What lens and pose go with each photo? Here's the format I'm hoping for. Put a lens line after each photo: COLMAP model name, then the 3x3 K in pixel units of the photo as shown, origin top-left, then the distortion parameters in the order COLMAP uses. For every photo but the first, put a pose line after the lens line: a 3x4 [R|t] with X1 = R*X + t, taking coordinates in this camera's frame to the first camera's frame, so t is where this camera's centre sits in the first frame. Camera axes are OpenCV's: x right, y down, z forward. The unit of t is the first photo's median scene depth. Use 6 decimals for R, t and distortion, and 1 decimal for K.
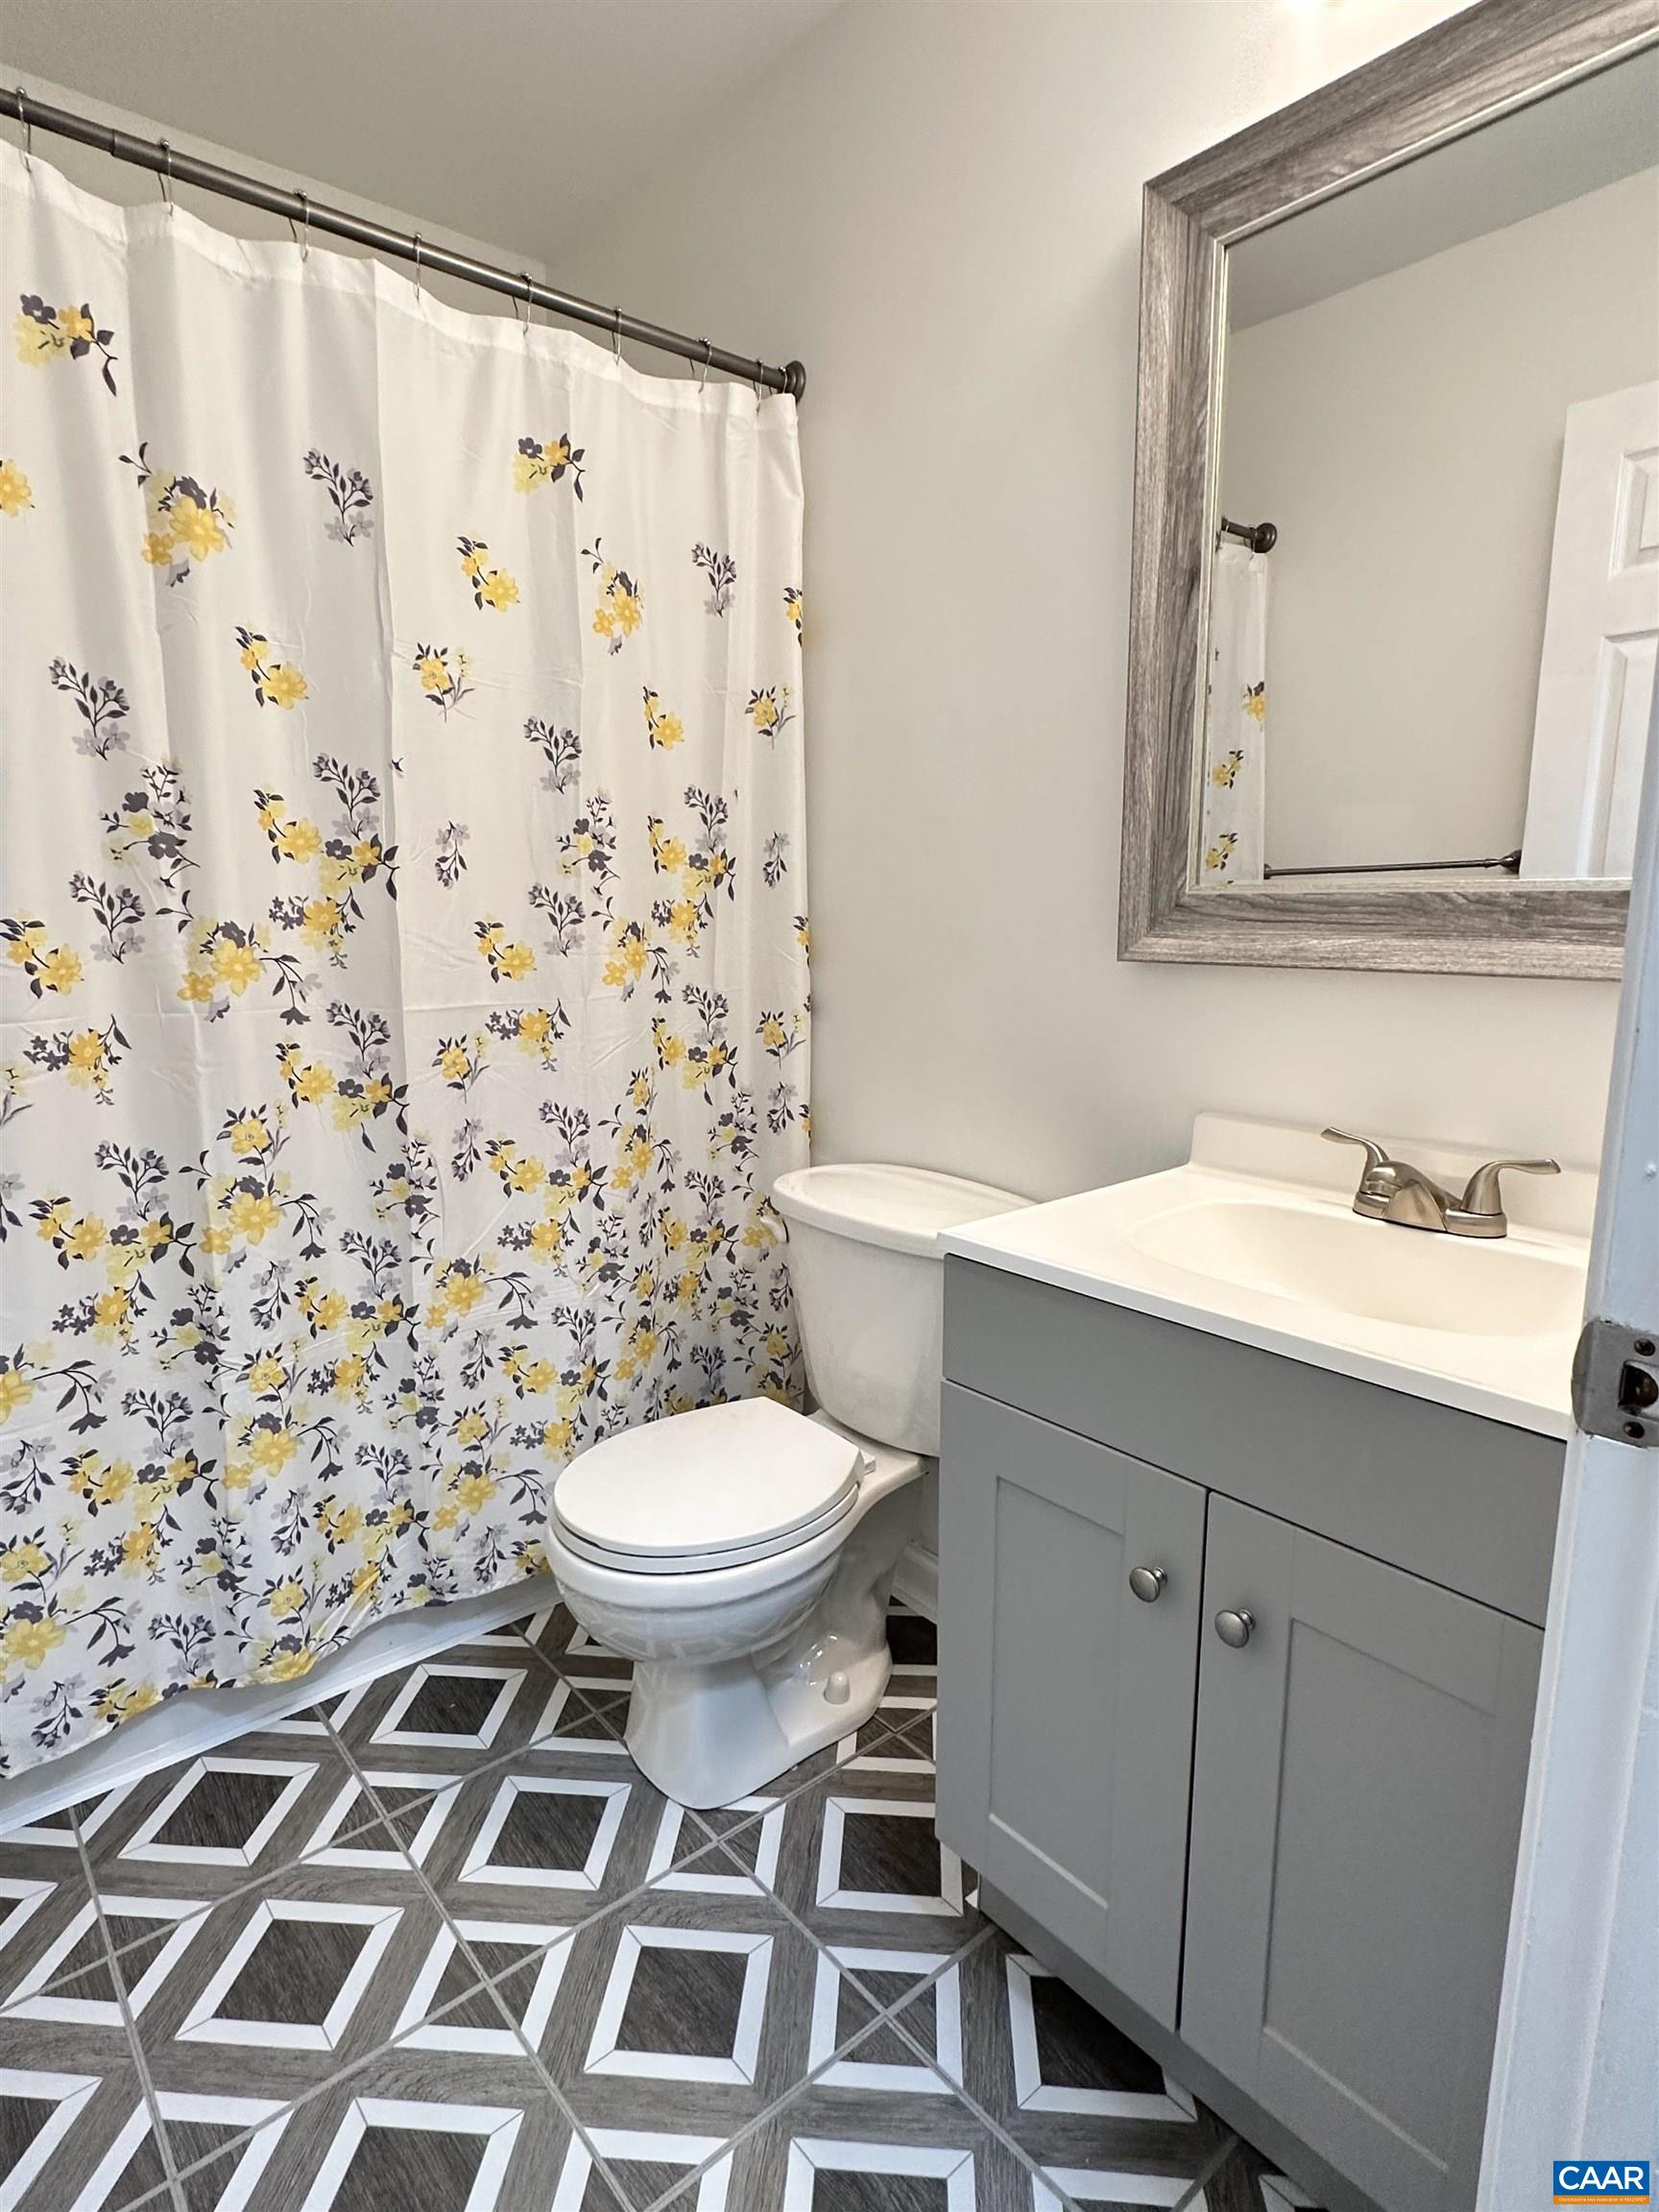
lens RADIAL K [[1204.9, 0, 835.3], [0, 1204.9, 1107.1], [0, 0, 1]] dist [0.004620, 0.000115]
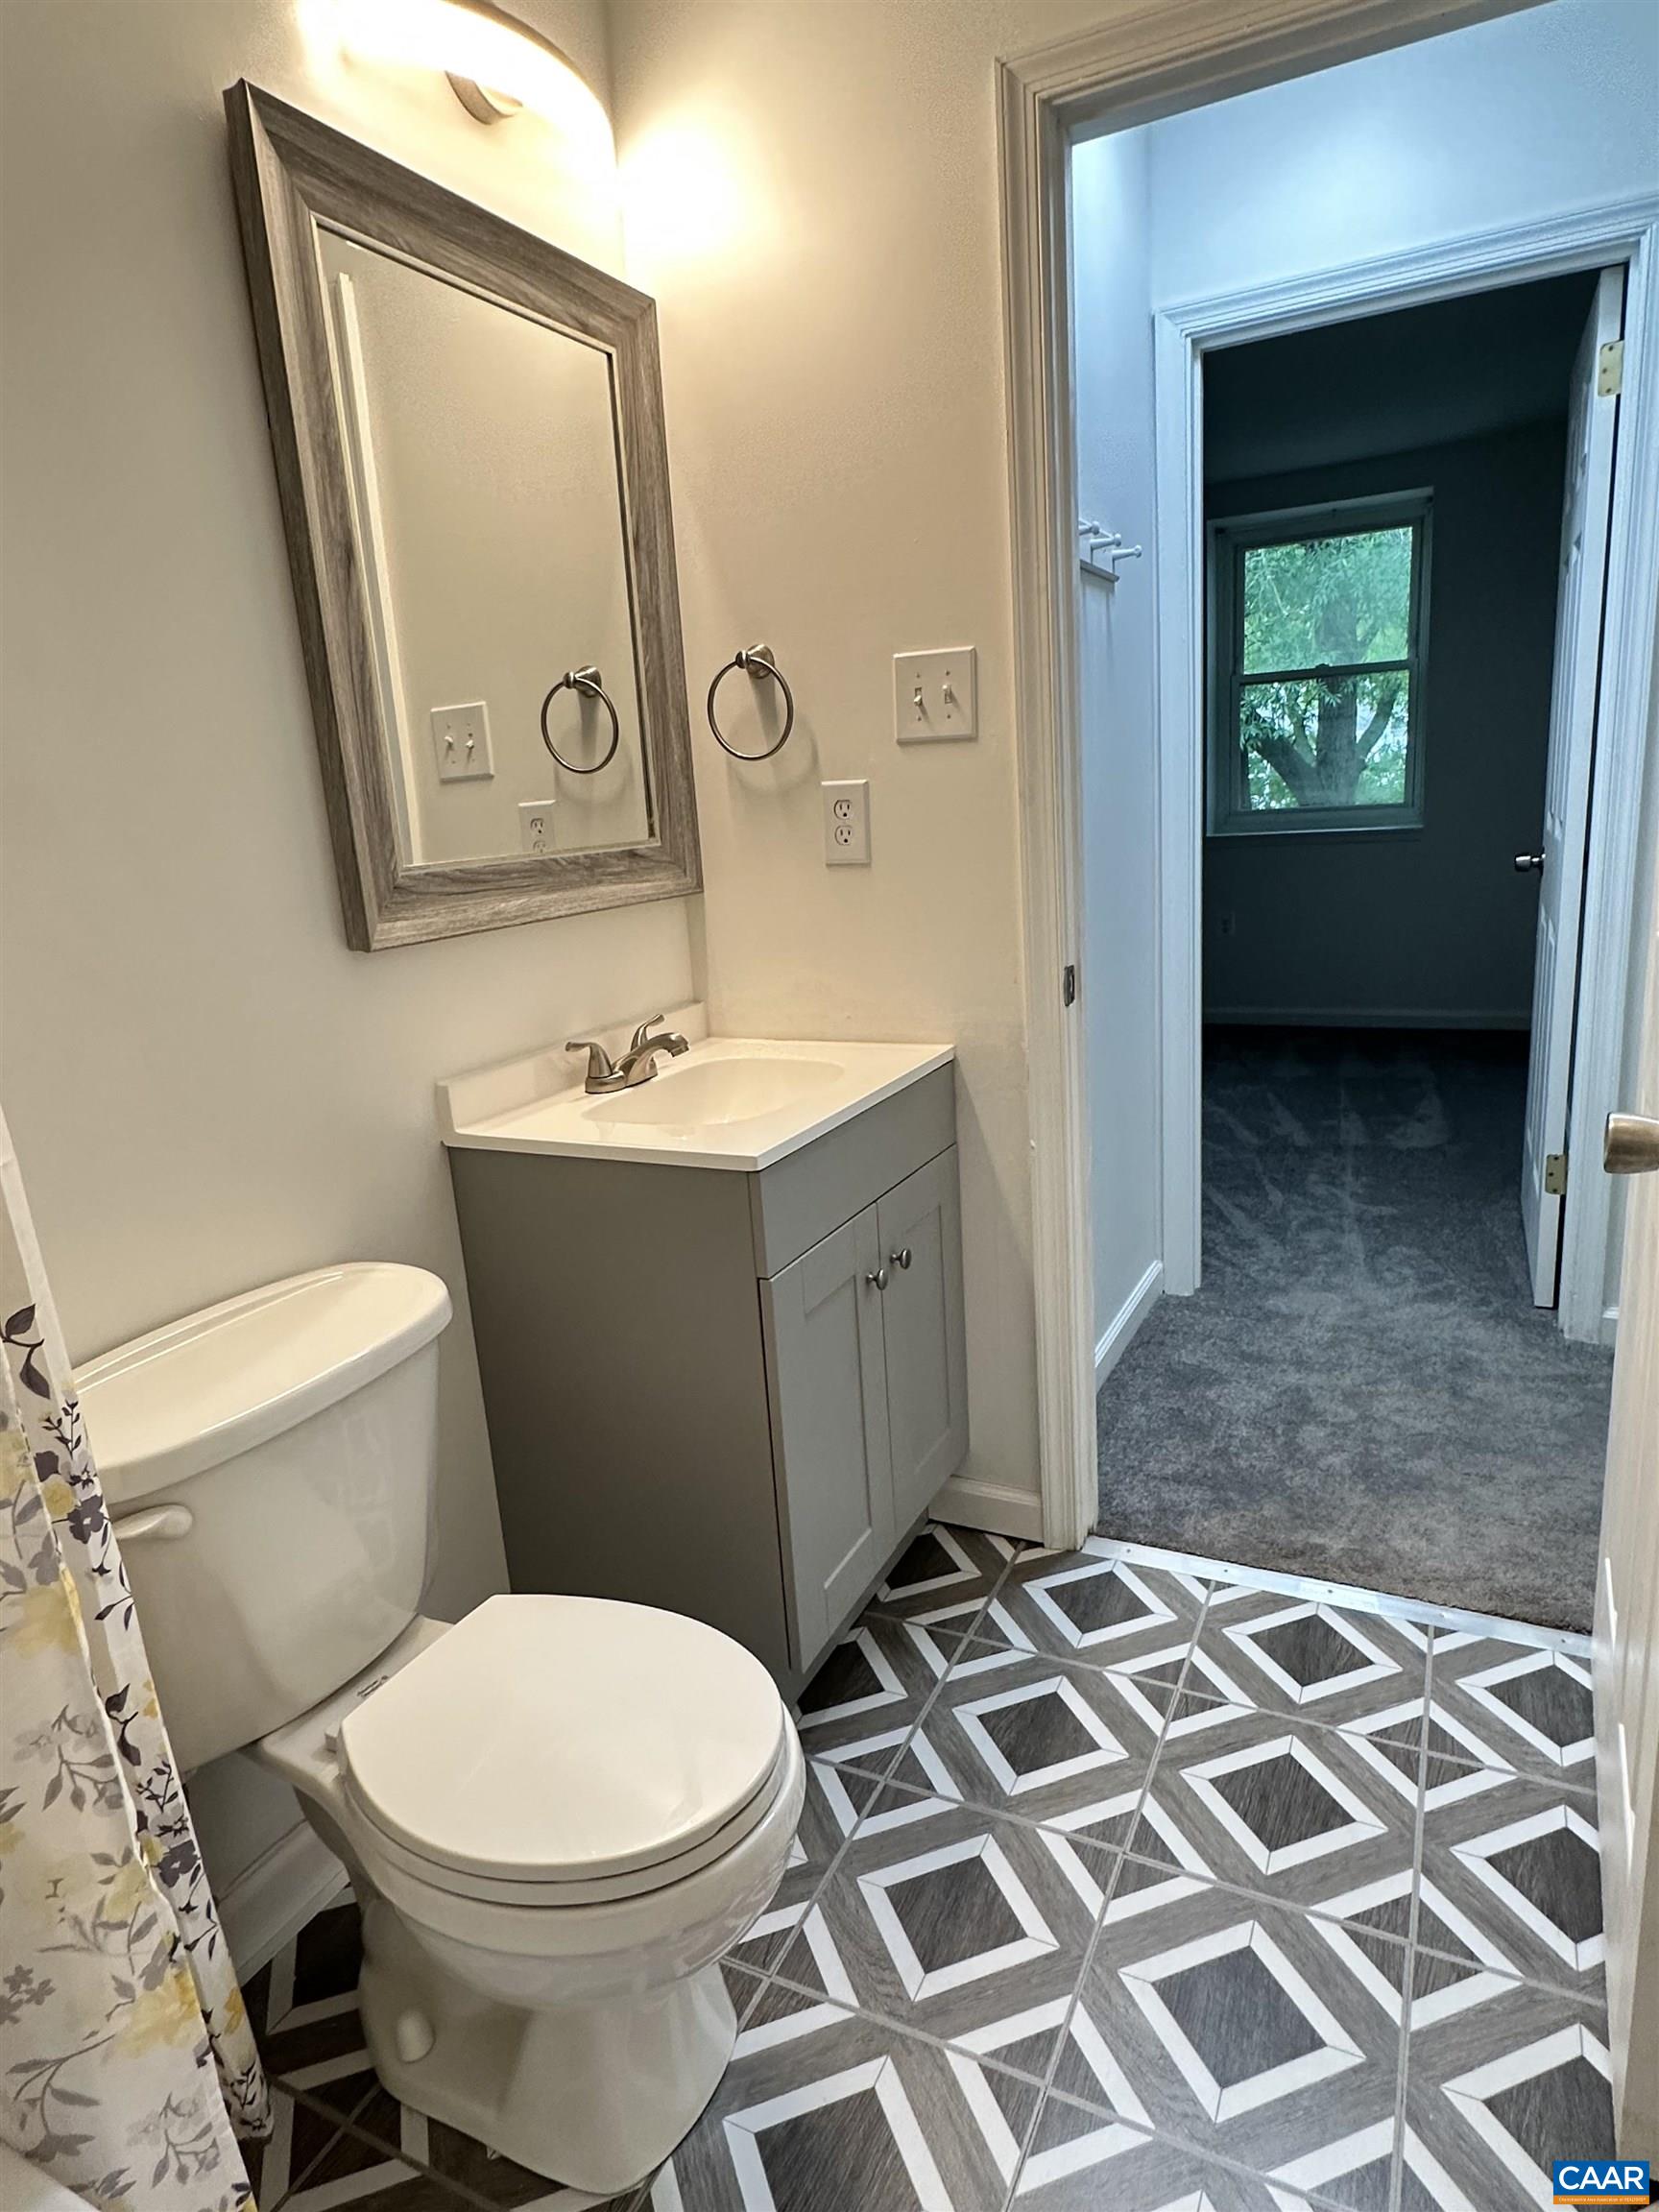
lens RADIAL K [[1276.0, 0, 826.4], [0, 1276.0, 1108.2], [0, 0, 1]] dist [-0.000226, 0.000801]
pose [[-0.396653, -0.184065, 0.899326, -0.954608], [0.227588, 0.929386, 0.290596, -0.256122], [-0.889309, 0.319942, -0.326753, 1.246750]]
